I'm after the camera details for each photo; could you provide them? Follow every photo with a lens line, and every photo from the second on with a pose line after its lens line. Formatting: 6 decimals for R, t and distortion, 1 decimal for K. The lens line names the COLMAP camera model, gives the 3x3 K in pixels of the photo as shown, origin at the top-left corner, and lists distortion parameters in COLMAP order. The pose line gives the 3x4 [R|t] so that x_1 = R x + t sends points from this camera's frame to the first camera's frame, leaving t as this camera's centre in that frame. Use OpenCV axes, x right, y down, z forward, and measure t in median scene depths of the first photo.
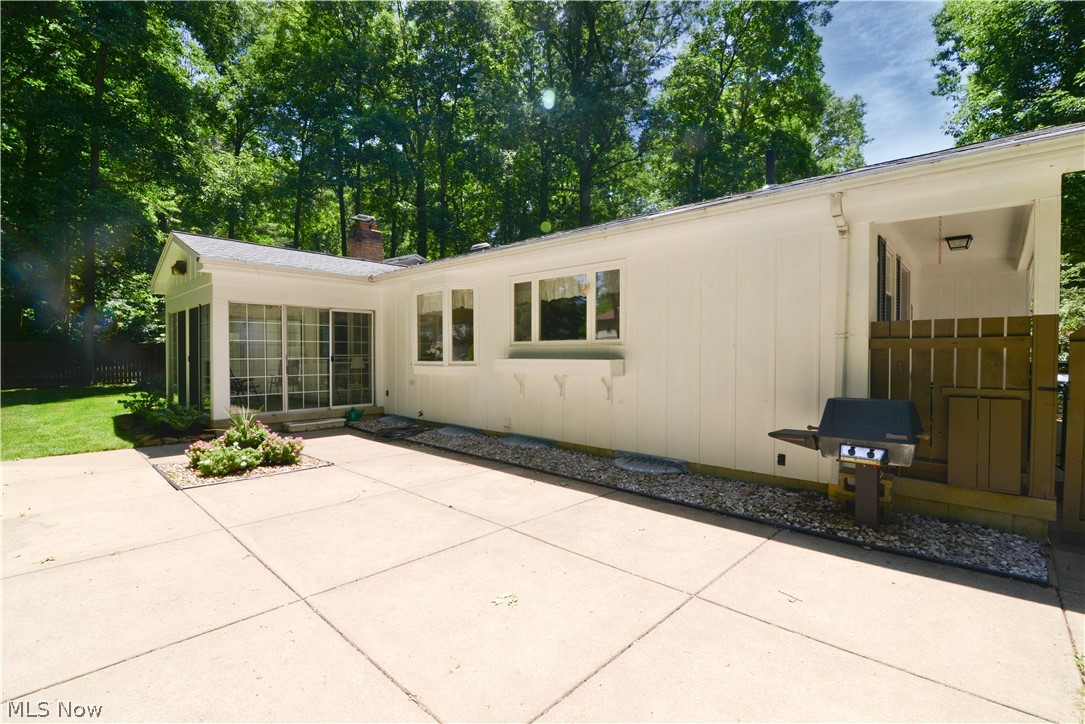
lens RADIAL K [[496.0, 0, 541.8], [0, 496.0, 361.7], [0, 0, 1]] dist [-0.020550, 0.000389]
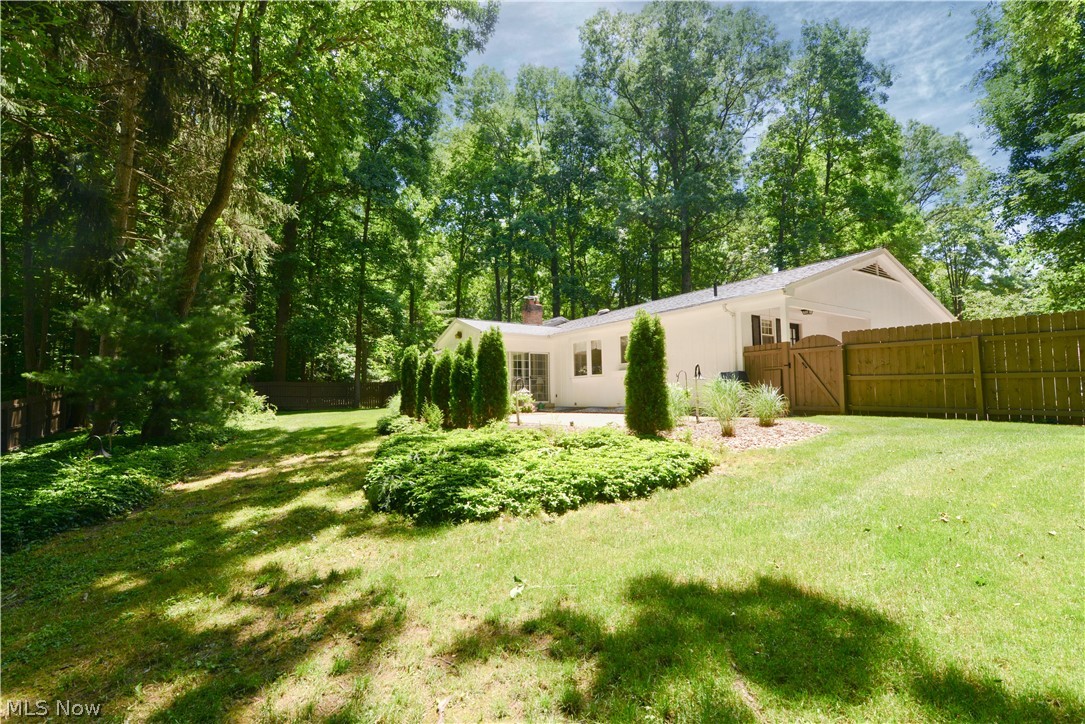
lens RADIAL K [[496.0, 0, 541.8], [0, 496.0, 361.7], [0, 0, 1]] dist [-0.020550, 0.000389]
pose [[0.969307, -0.033368, -0.243579, 0.032581], [0.012238, 0.996067, -0.087749, 0.032062], [0.245550, 0.082075, 0.965903, -0.276659]]
